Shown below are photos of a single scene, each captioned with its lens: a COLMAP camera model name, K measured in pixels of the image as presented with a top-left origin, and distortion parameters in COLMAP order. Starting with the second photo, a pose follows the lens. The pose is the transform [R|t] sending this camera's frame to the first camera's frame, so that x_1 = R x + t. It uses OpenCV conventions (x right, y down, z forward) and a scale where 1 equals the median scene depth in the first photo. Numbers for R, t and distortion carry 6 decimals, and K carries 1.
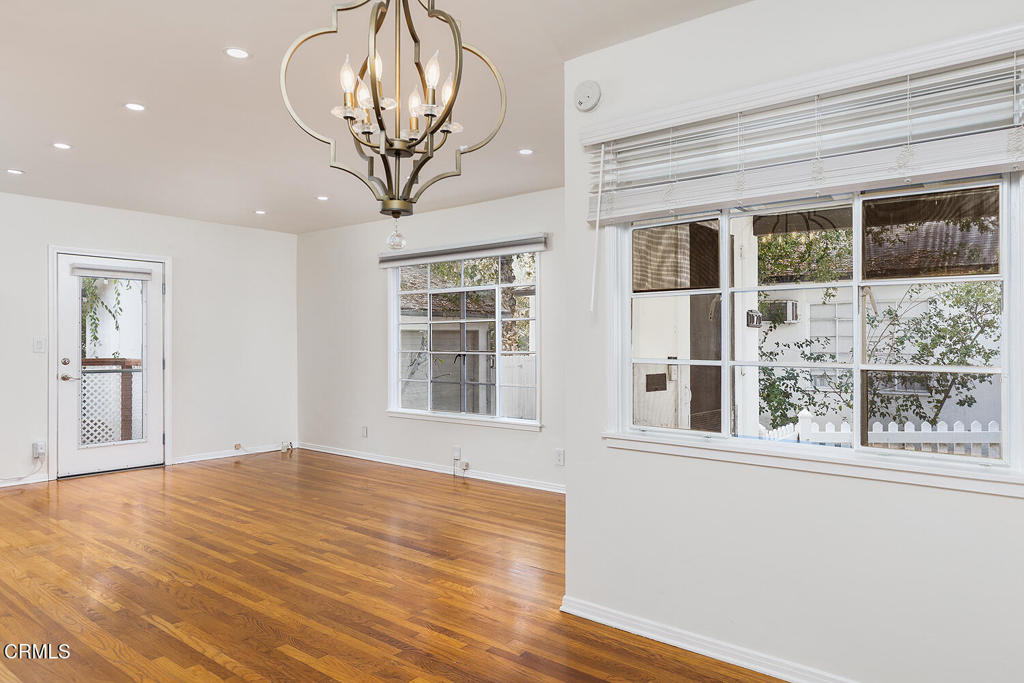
lens RADIAL K [[669.5, 0, 512.0], [0, 669.5, 341.5], [0, 0, 1]] dist [0.005799, 0.001300]
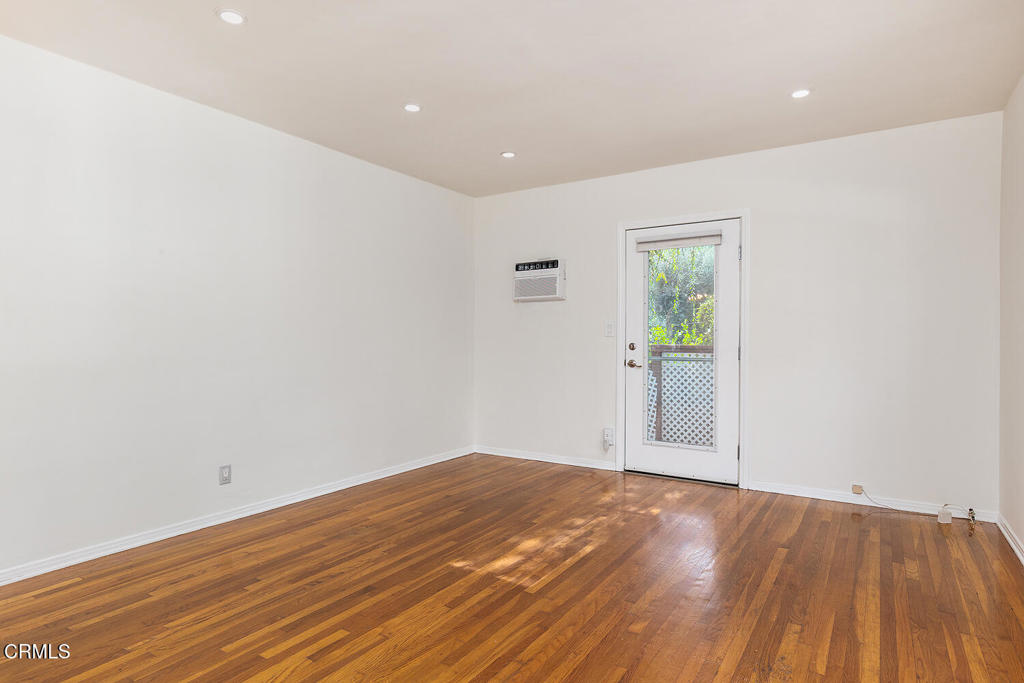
lens RADIAL K [[574.2, 0, 512.0], [0, 574.2, 341.5], [0, 0, 1]] dist [0.003974, 0.000887]
pose [[0.114683, 0.001257, -0.993401, 0.148171], [0.004957, 0.999986, 0.001838, 0.030635], [0.993390, -0.005135, 0.114676, 1.101344]]
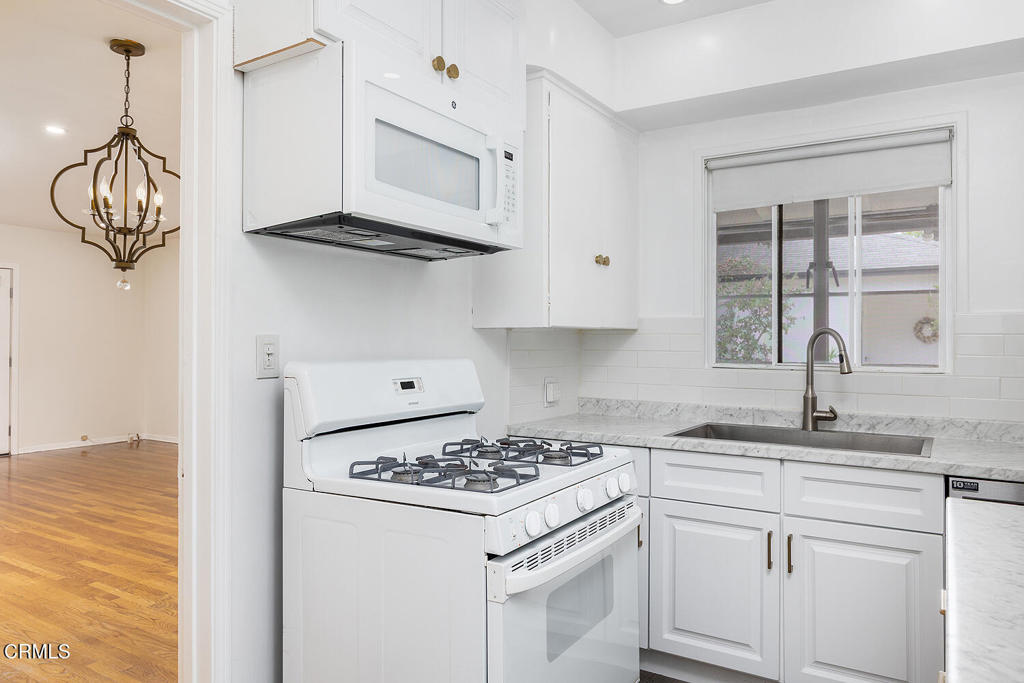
lens RADIAL K [[695.0, 0, 512.0], [0, 695.0, 341.5], [0, 0, 1]] dist [-0.001623, -0.001477]
pose [[0.992009, -0.002134, 0.126150, 0.242971], [0.001574, 0.999988, 0.004540, -0.006347], [-0.126158, -0.004305, 0.992001, -0.362101]]
